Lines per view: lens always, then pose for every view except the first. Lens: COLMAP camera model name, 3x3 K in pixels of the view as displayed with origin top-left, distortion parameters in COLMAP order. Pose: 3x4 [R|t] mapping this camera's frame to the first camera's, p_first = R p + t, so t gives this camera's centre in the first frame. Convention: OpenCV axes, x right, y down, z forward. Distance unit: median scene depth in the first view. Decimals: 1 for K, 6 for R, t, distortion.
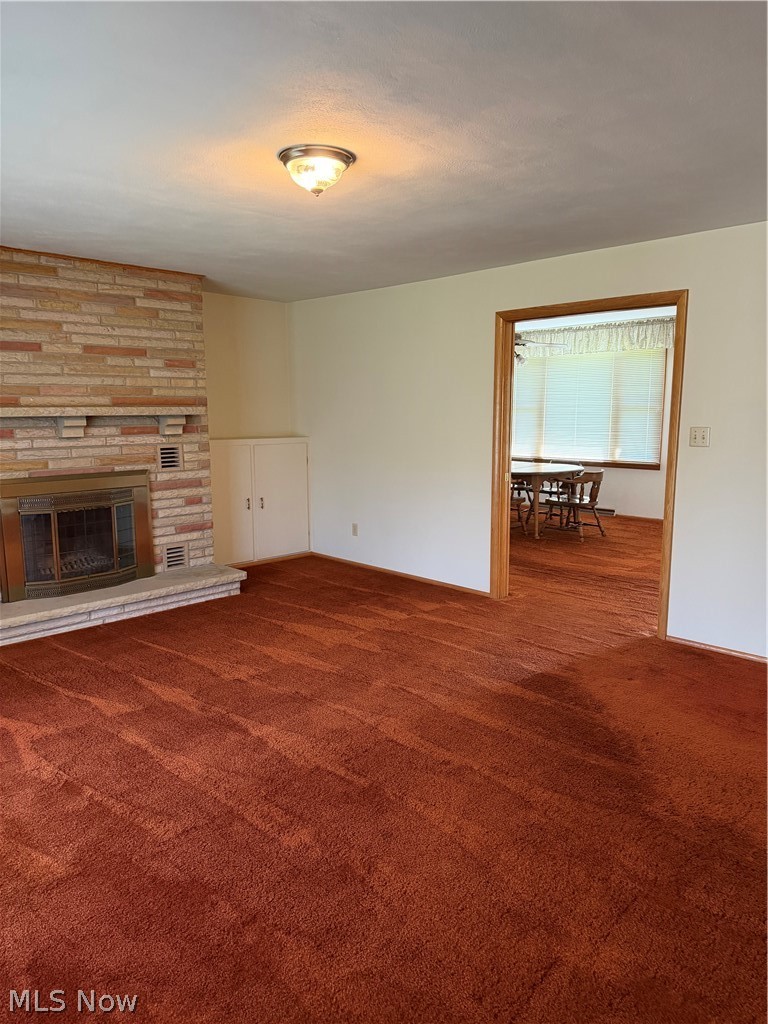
lens RADIAL K [[714.9, 0, 379.6], [0, 714.9, 516.5], [0, 0, 1]] dist [0.163780, -0.298816]
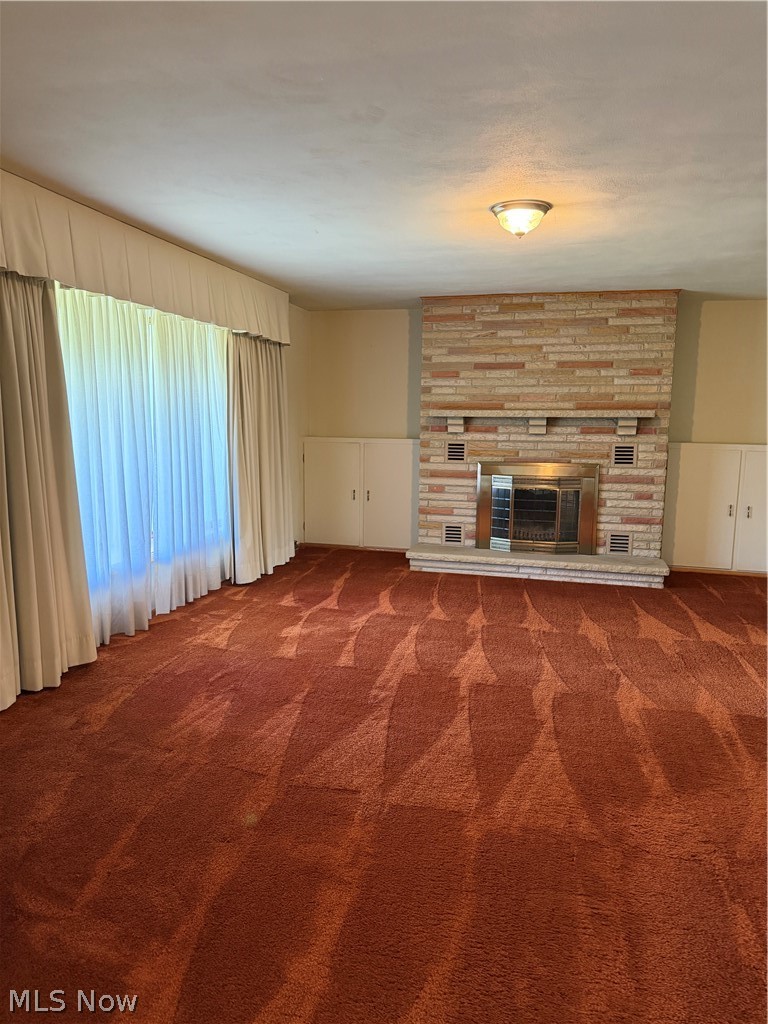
lens RADIAL K [[714.9, 0, 379.6], [0, 714.9, 516.5], [0, 0, 1]] dist [0.163780, -0.298816]
pose [[0.524370, 0.134119, -0.840861, 0.495739], [-0.145551, 0.987101, 0.066677, -0.007246], [0.838958, 0.087425, 0.537128, 0.080811]]
